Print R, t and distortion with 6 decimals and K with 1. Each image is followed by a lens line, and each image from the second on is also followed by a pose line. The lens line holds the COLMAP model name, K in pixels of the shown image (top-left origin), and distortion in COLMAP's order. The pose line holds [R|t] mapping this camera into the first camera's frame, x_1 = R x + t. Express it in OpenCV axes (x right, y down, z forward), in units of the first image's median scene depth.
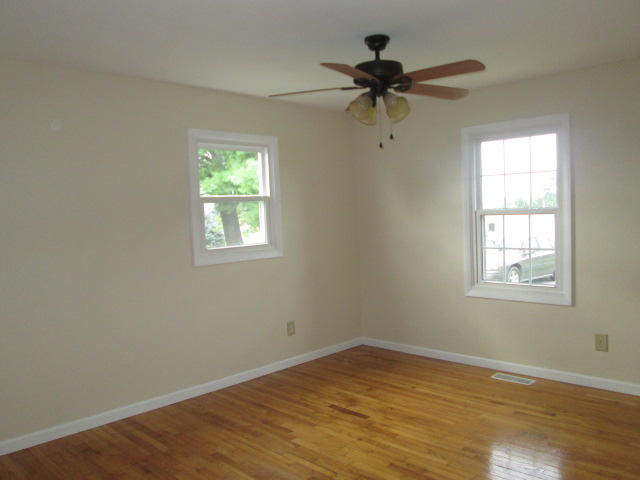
lens RADIAL K [[535.5, 0, 318.6], [0, 535.5, 237.5], [0, 0, 1]] dist [-0.068312, 0.014164]
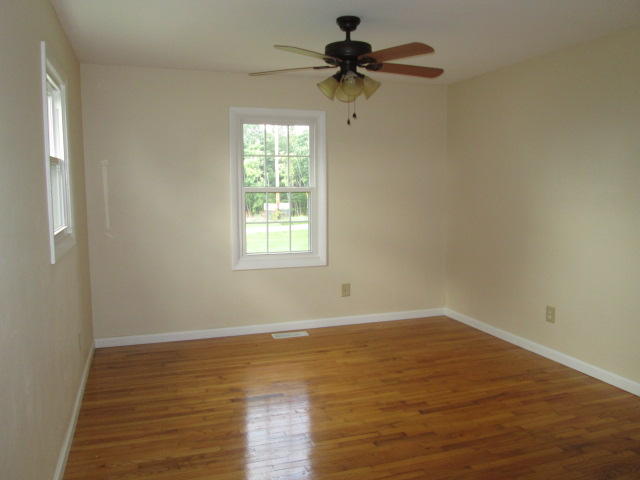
lens RADIAL K [[535.5, 0, 307.2], [0, 535.5, 220.3], [0, 0, 1]] dist [-0.068312, 0.014164]
pose [[0.445010, -0.021842, 0.895259, -0.669345], [0.036579, 0.999312, 0.006199, 0.011881], [-0.894778, 0.029989, 0.445503, 0.451884]]
